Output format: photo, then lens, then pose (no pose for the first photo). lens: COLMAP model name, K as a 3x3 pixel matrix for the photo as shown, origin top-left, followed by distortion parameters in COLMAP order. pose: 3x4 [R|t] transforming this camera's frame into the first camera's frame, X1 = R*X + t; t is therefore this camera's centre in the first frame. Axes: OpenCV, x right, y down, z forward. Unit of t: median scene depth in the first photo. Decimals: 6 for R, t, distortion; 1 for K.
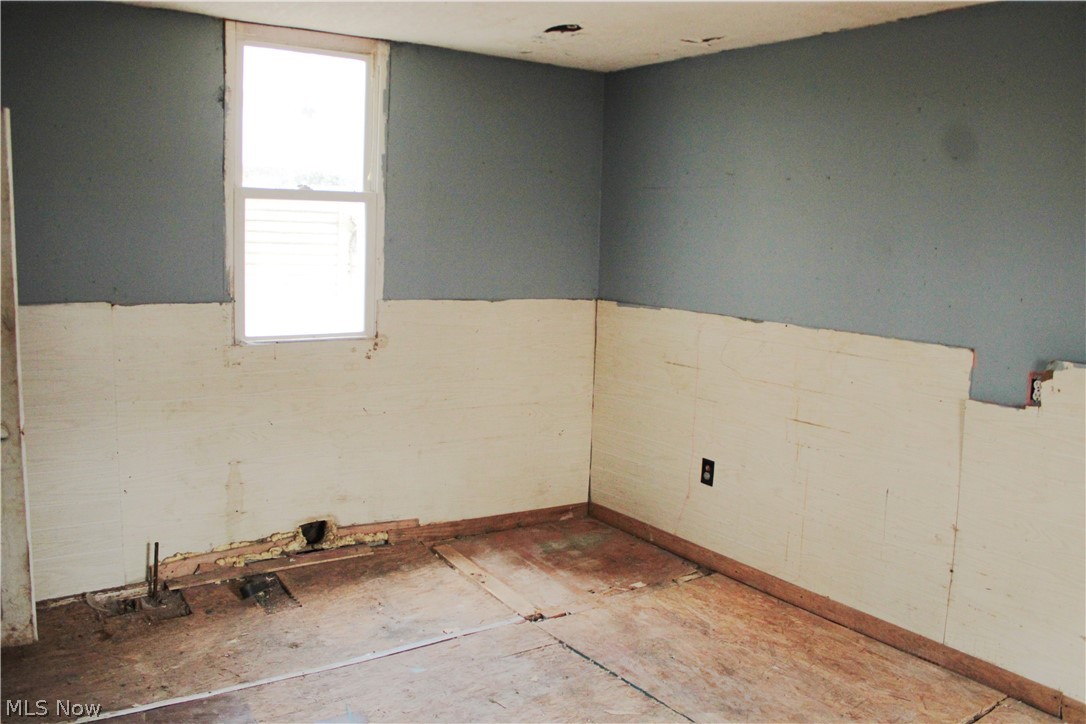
lens RADIAL K [[948.2, 0, 543.0], [0, 948.2, 362.0], [0, 0, 1]] dist [-0.171948, 0.170575]
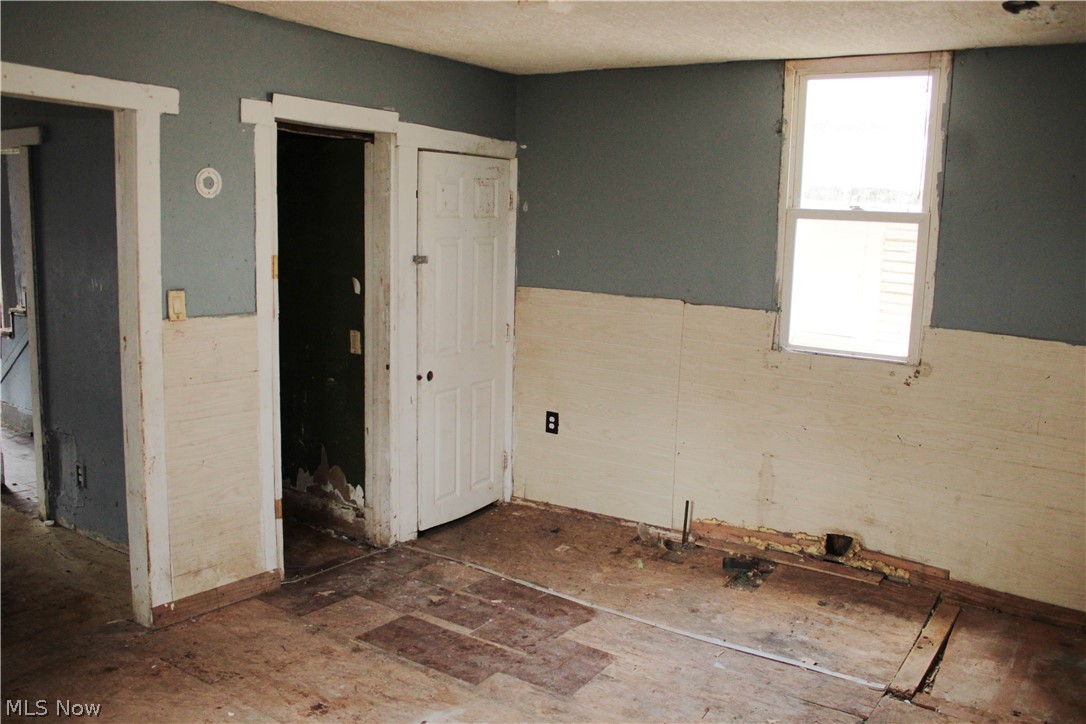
lens RADIAL K [[948.2, 0, 543.0], [0, 948.2, 362.0], [0, 0, 1]] dist [-0.171948, 0.170575]
pose [[0.344616, 0.120823, -0.930936, 0.597723], [-0.152524, 0.985712, 0.071470, -0.040260], [0.926270, 0.117360, 0.358121, 0.331537]]
